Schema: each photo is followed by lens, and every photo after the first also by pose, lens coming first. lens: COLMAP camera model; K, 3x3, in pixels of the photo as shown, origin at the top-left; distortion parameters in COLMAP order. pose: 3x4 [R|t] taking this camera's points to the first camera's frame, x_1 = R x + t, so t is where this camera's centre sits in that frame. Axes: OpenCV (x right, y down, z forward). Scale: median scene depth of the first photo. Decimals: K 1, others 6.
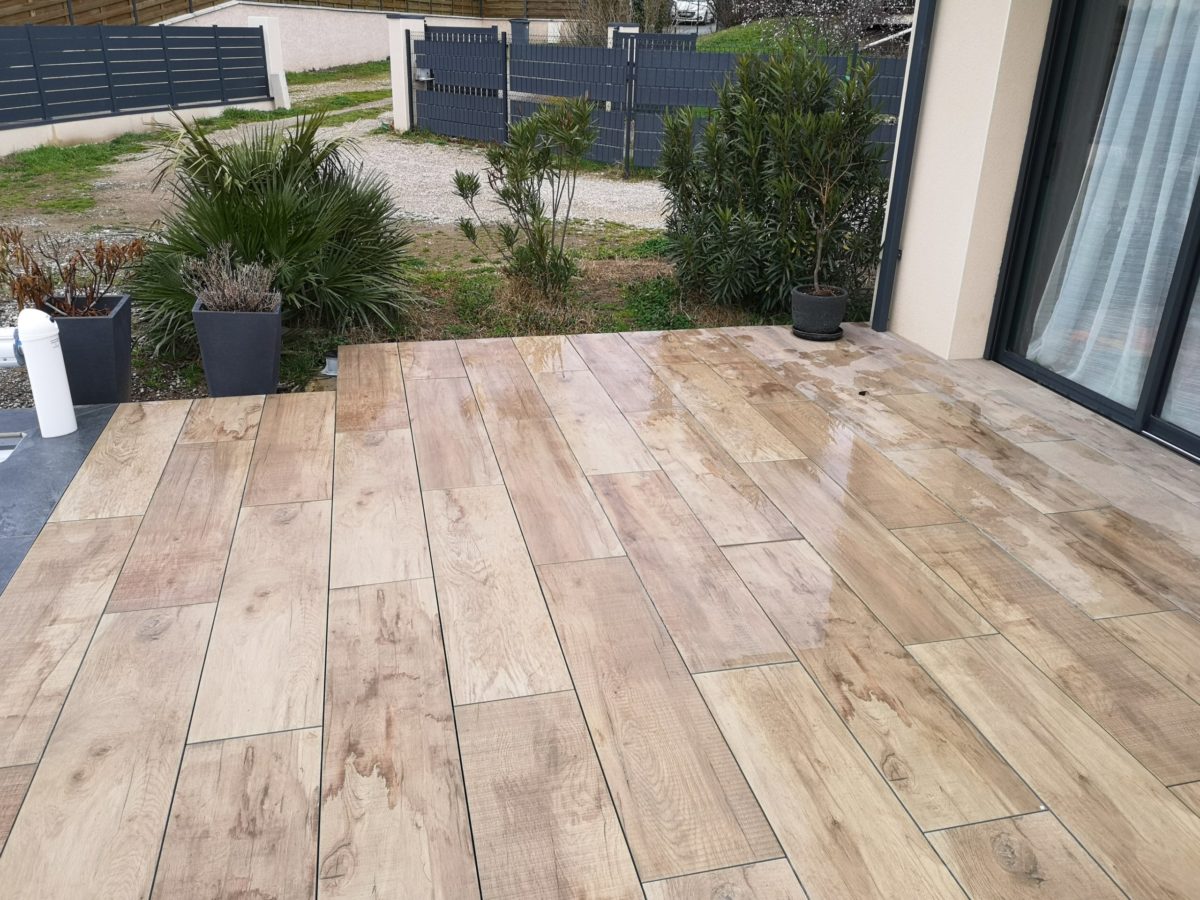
lens RADIAL K [[906.0, 0, 592.9], [0, 906.0, 456.3], [0, 0, 1]] dist [-0.003511, -0.004635]
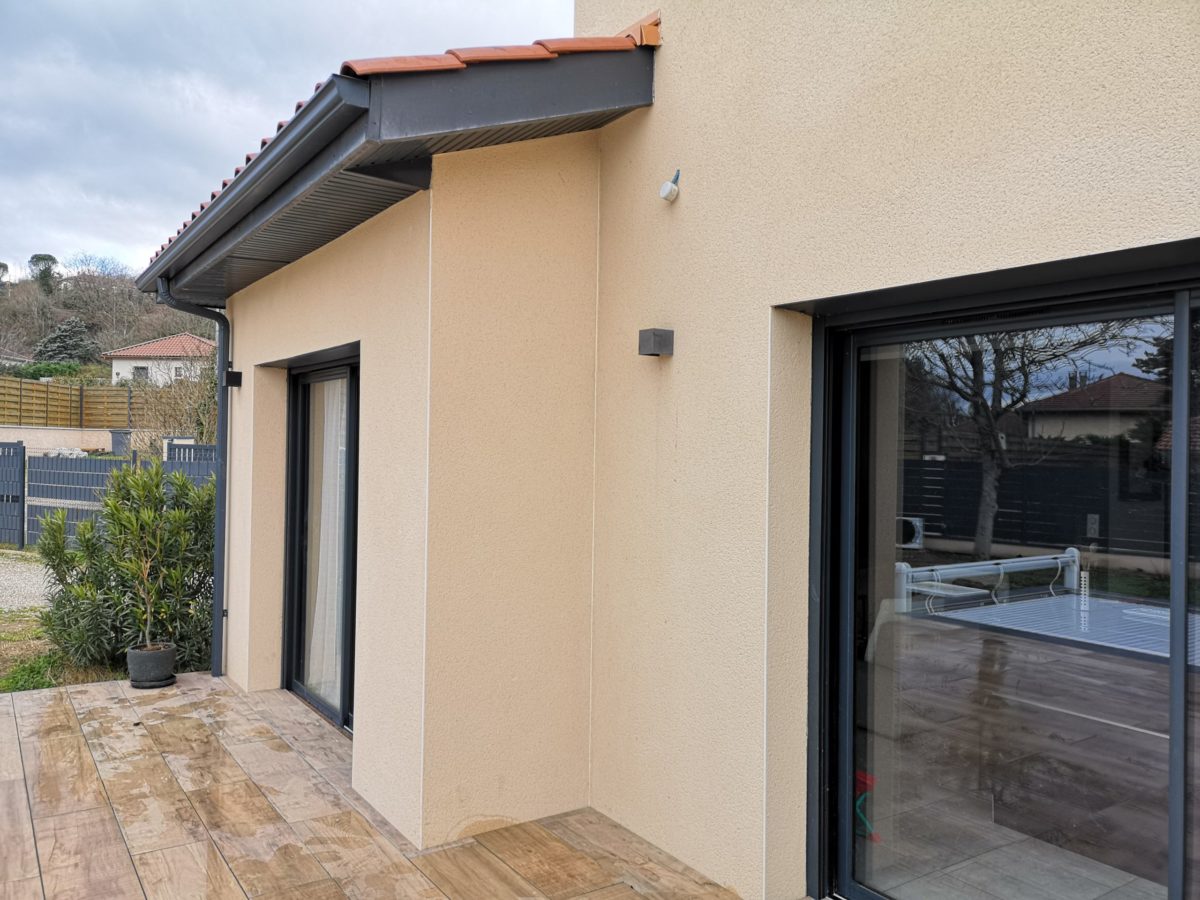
lens RADIAL K [[906.0, 0, 603.3], [0, 906.0, 451.2], [0, 0, 1]] dist [-0.003511, -0.004635]
pose [[0.937071, -0.013232, 0.348887, 0.485430], [0.154345, 0.912034, -0.379963, 0.162567], [-0.313169, 0.409902, 0.856683, -0.418547]]
